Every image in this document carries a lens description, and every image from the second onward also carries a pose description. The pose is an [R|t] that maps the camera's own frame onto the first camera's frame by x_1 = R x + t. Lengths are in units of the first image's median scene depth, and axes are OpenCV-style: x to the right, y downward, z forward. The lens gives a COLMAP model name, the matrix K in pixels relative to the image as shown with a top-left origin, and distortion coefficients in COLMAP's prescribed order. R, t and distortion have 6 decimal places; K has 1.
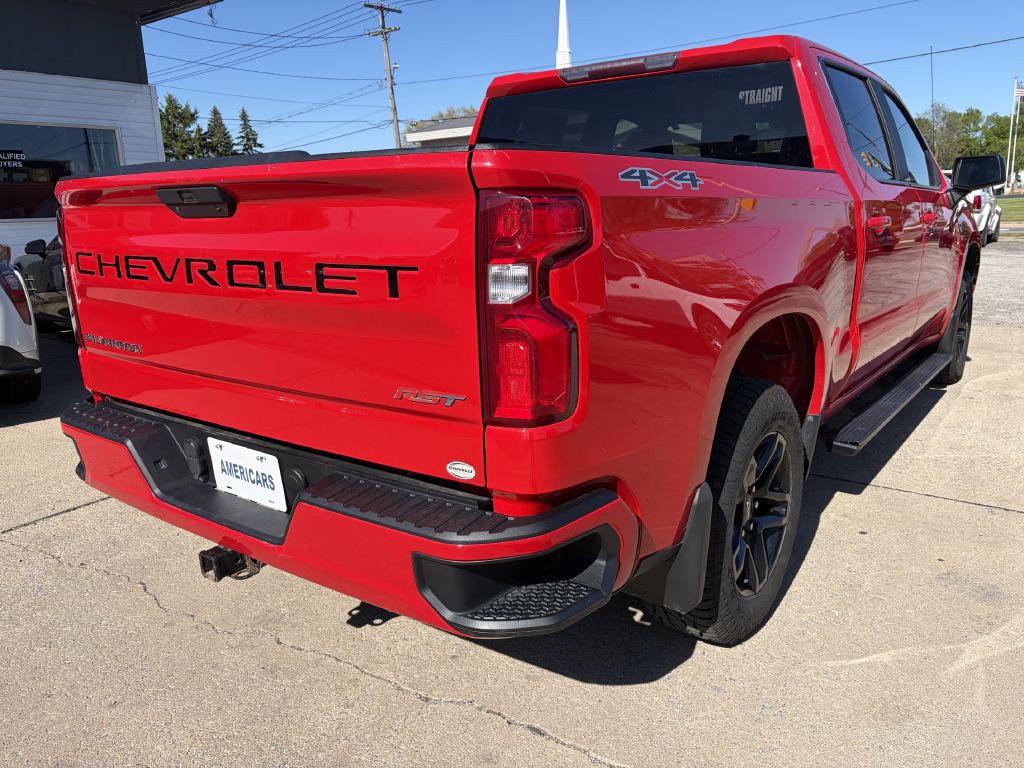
lens RADIAL K [[772.0, 0, 512.0], [0, 772.0, 384.0], [0, 0, 1]] dist [0.047842, -0.052782]
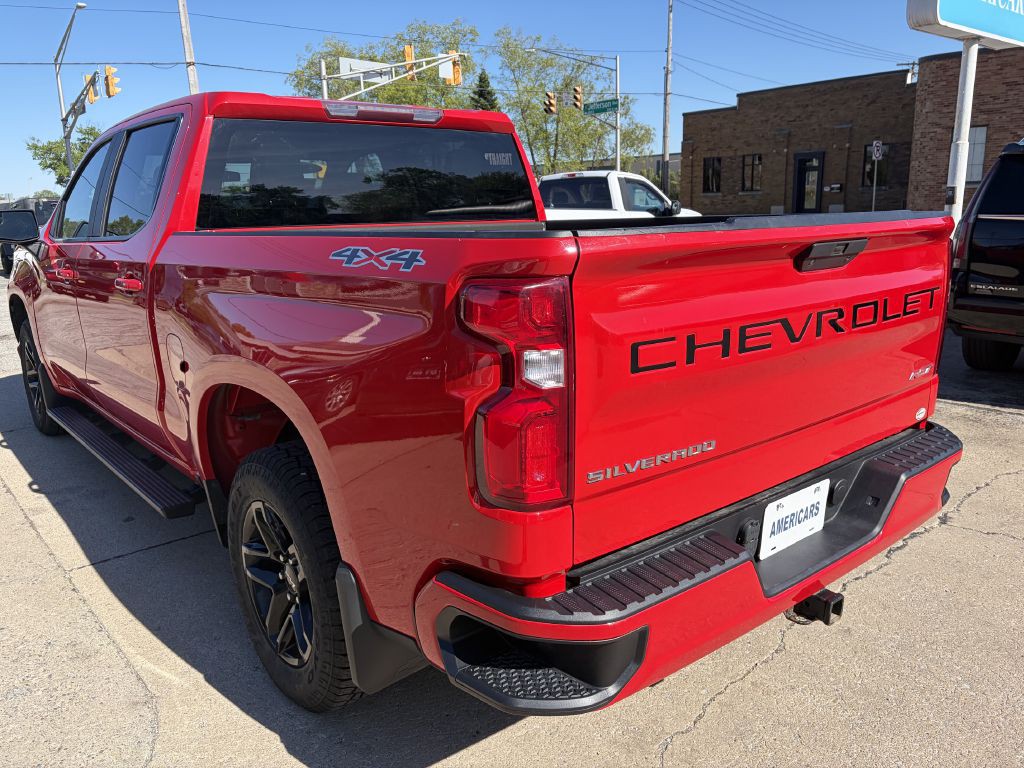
lens RADIAL K [[772.0, 0, 512.0], [0, 772.0, 384.0], [0, 0, 1]] dist [0.047842, -0.052782]
pose [[0.228048, -0.196792, 0.953555, -1.391315], [0.235701, 0.961389, 0.142040, -0.290404], [-0.944690, 0.192362, 0.265627, 1.071423]]
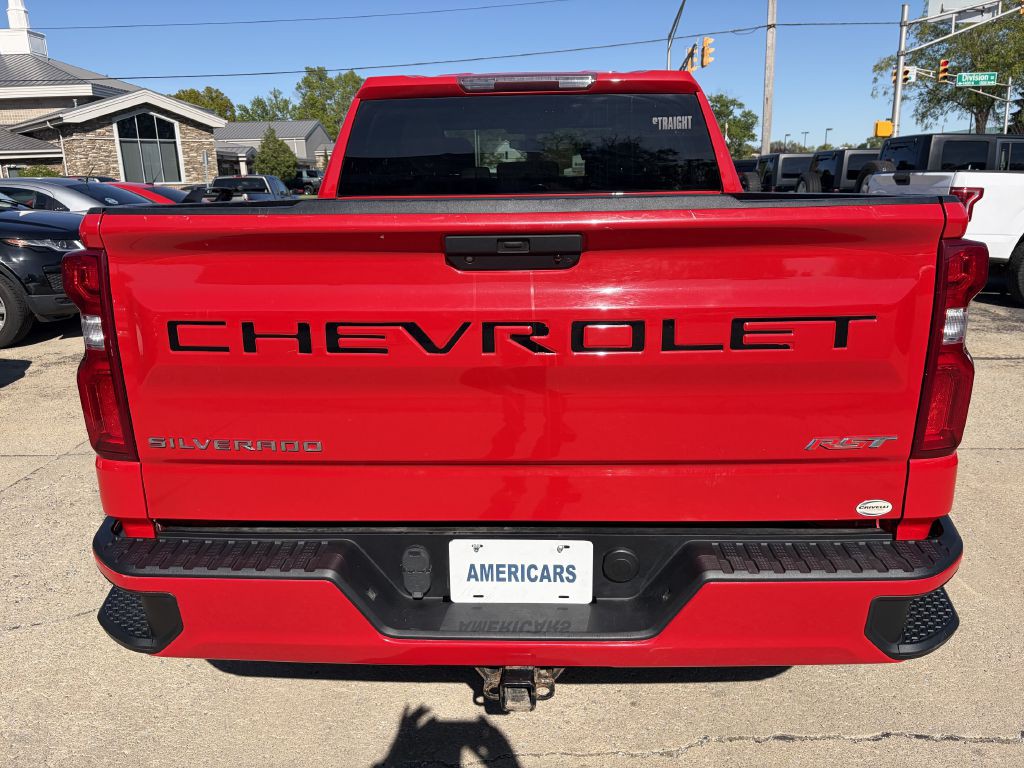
lens RADIAL K [[772.0, 0, 512.0], [0, 772.0, 384.0], [0, 0, 1]] dist [0.047842, -0.052782]
pose [[0.819478, -0.133027, 0.557458, -0.801808], [0.124918, 0.990761, 0.052795, -0.130501], [-0.559331, 0.026372, 0.828525, 0.325168]]
